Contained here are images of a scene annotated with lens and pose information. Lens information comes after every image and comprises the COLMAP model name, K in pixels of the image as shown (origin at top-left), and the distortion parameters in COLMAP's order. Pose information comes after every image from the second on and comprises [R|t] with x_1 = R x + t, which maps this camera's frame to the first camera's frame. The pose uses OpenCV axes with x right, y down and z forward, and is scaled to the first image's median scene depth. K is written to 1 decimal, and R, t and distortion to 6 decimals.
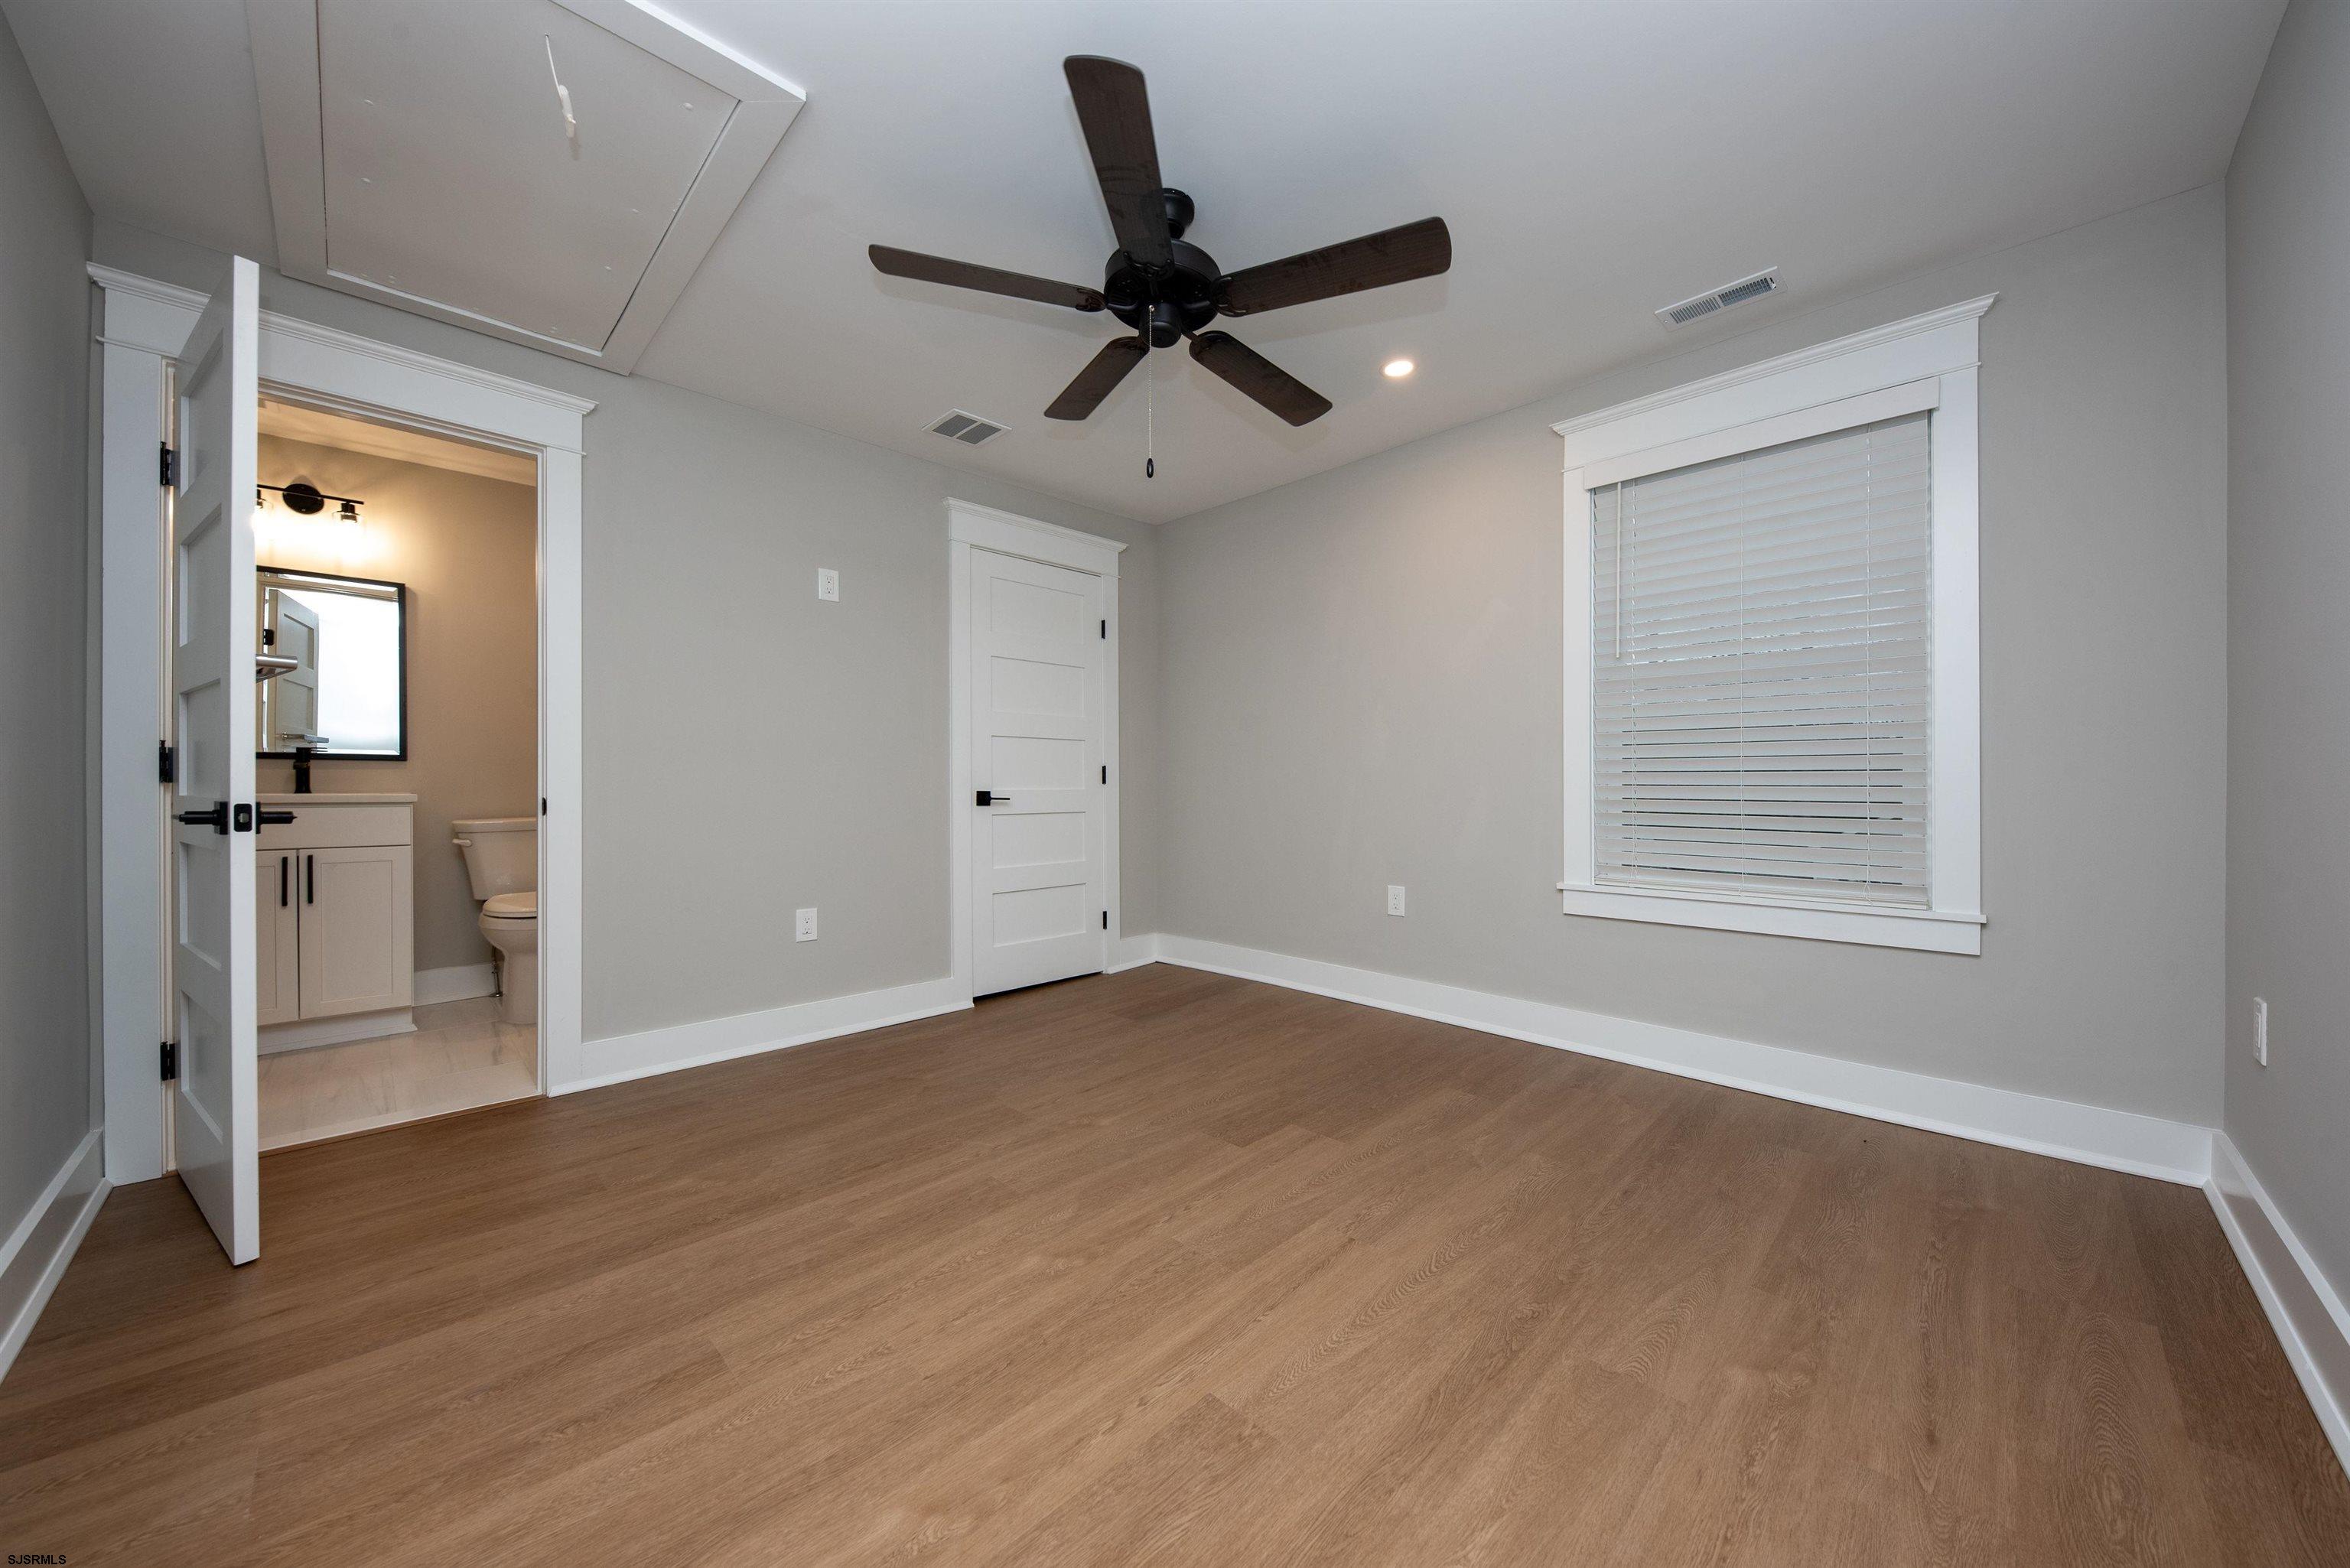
lens RADIAL K [[831.1, 0, 1170.8], [0, 831.1, 797.4], [0, 0, 1]] dist [0.012963, -0.006354]
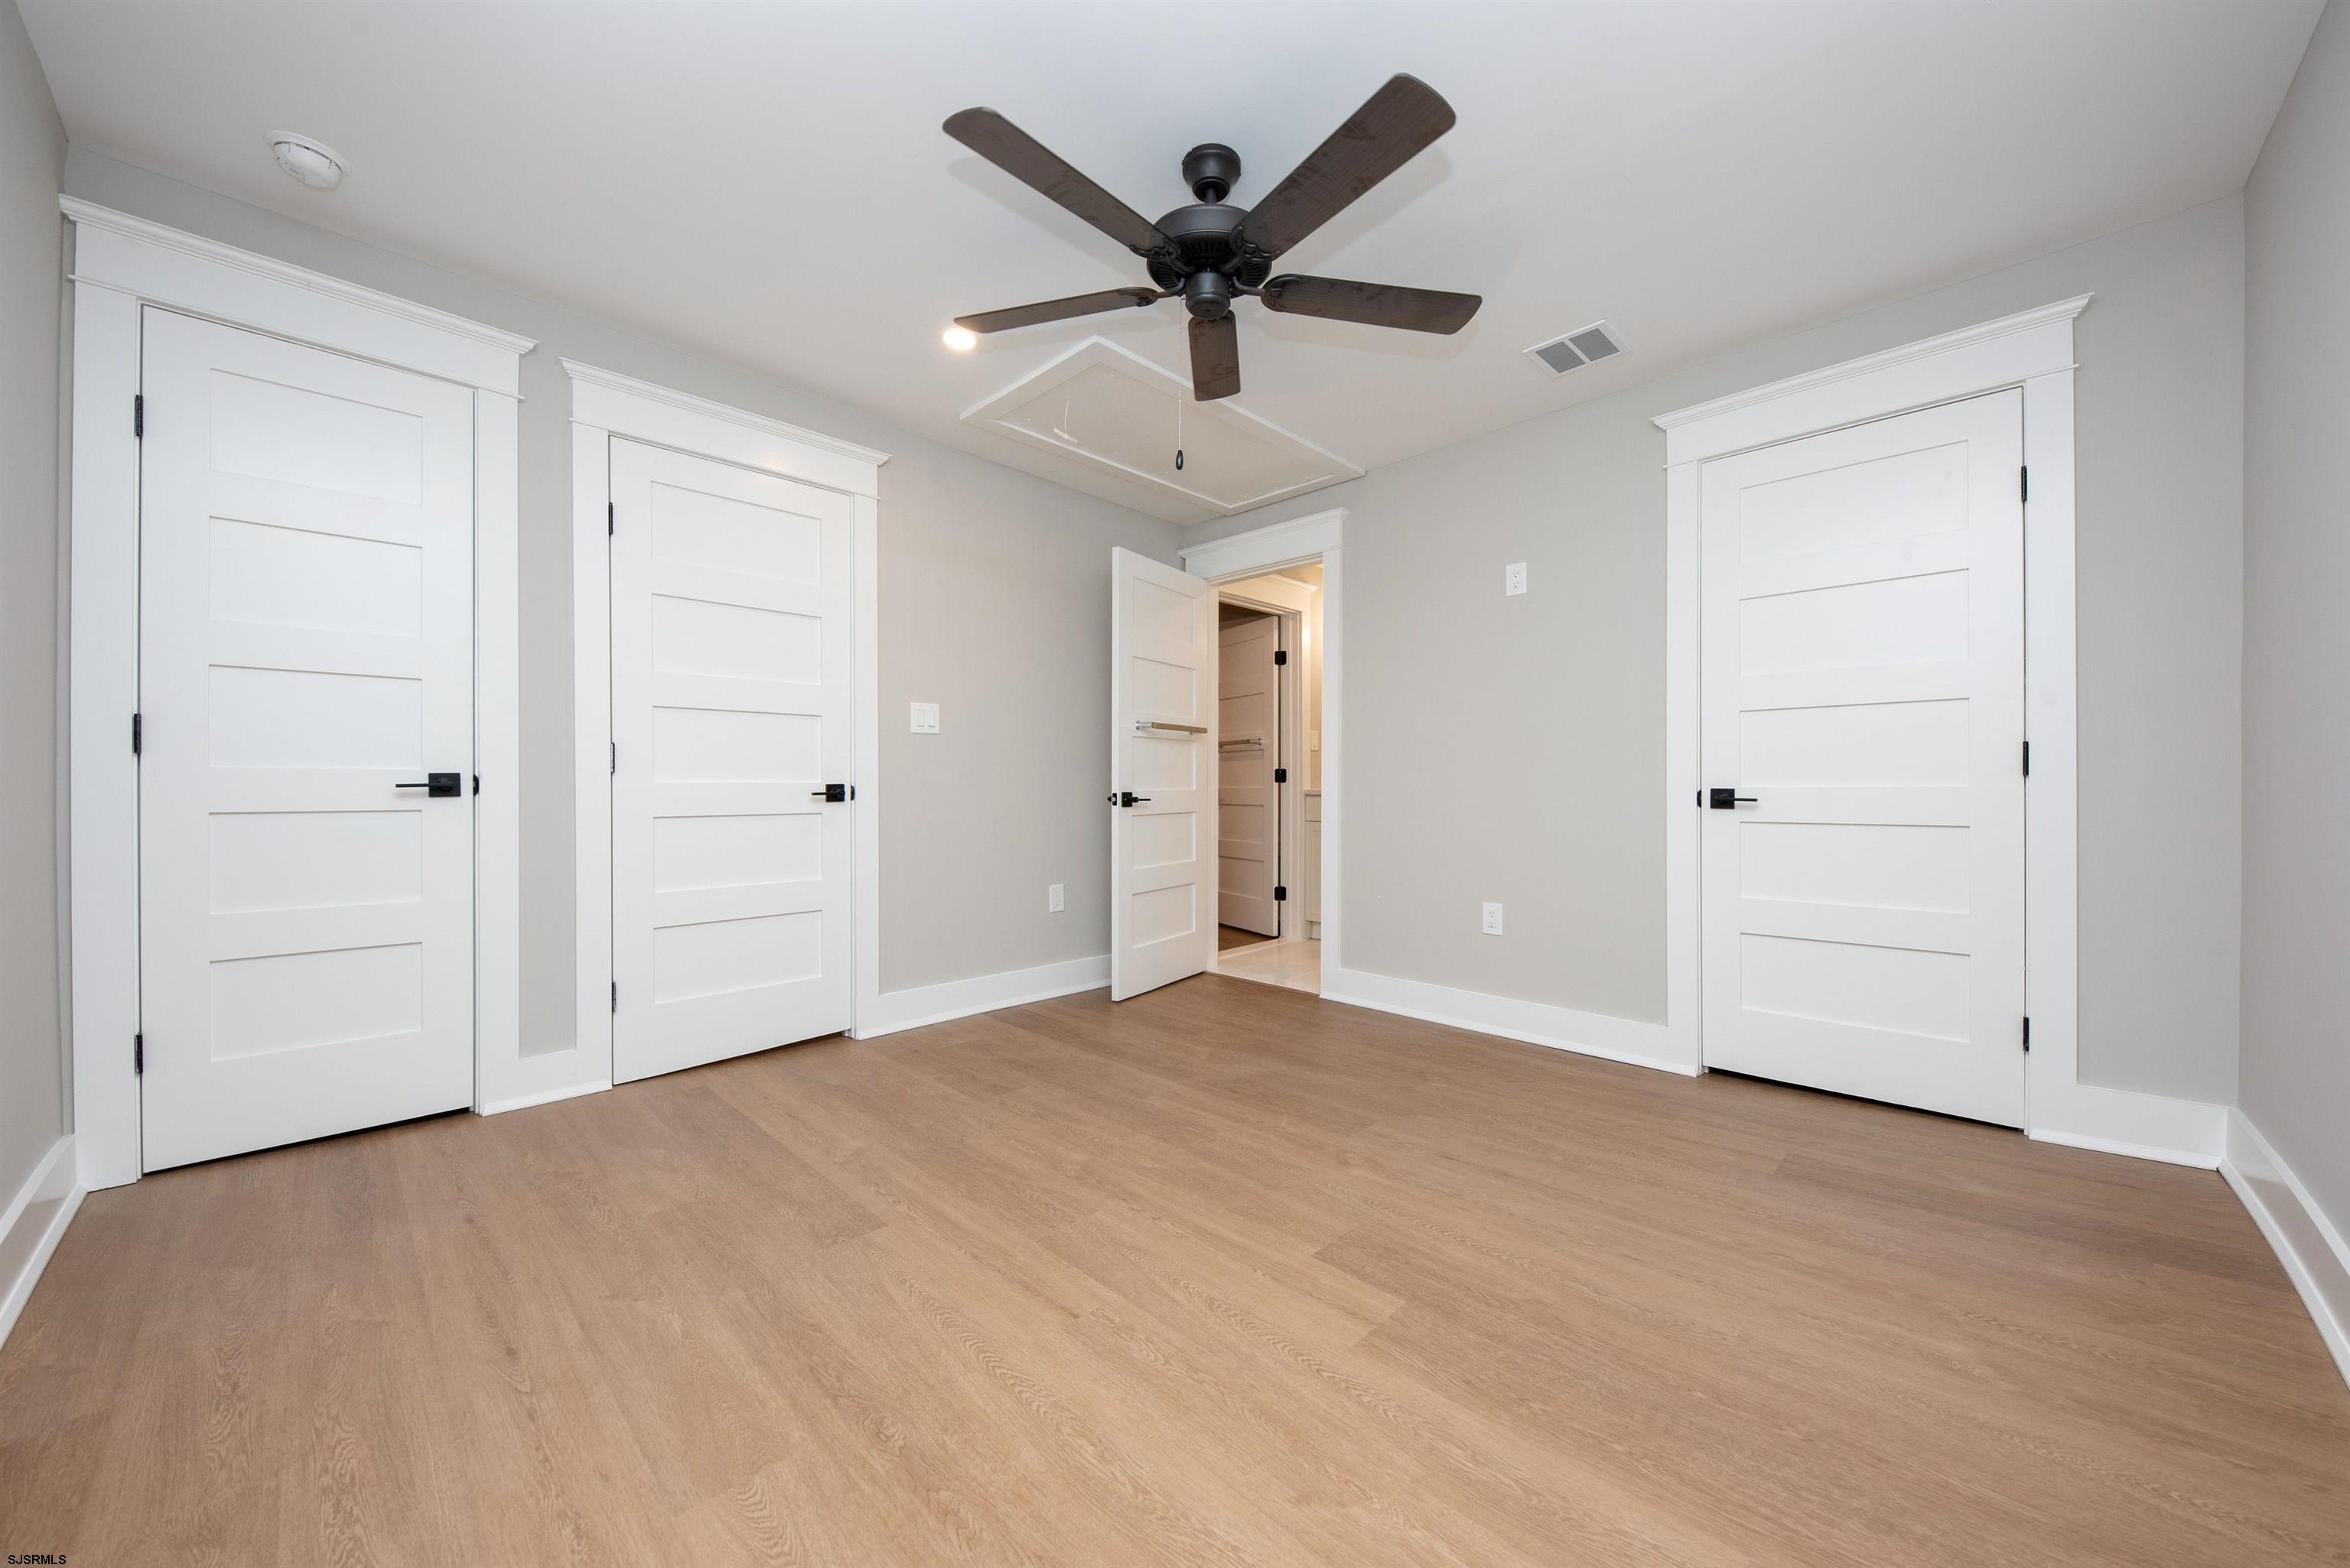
lens RADIAL K [[831.1, 0, 1170.8], [0, 831.1, 797.4], [0, 0, 1]] dist [0.012963, -0.006354]
pose [[0.012294, 0.012595, -0.999845, 0.878362], [-0.009659, 0.999876, 0.012477, -0.008192], [0.999878, 0.009504, 0.012414, 0.894097]]
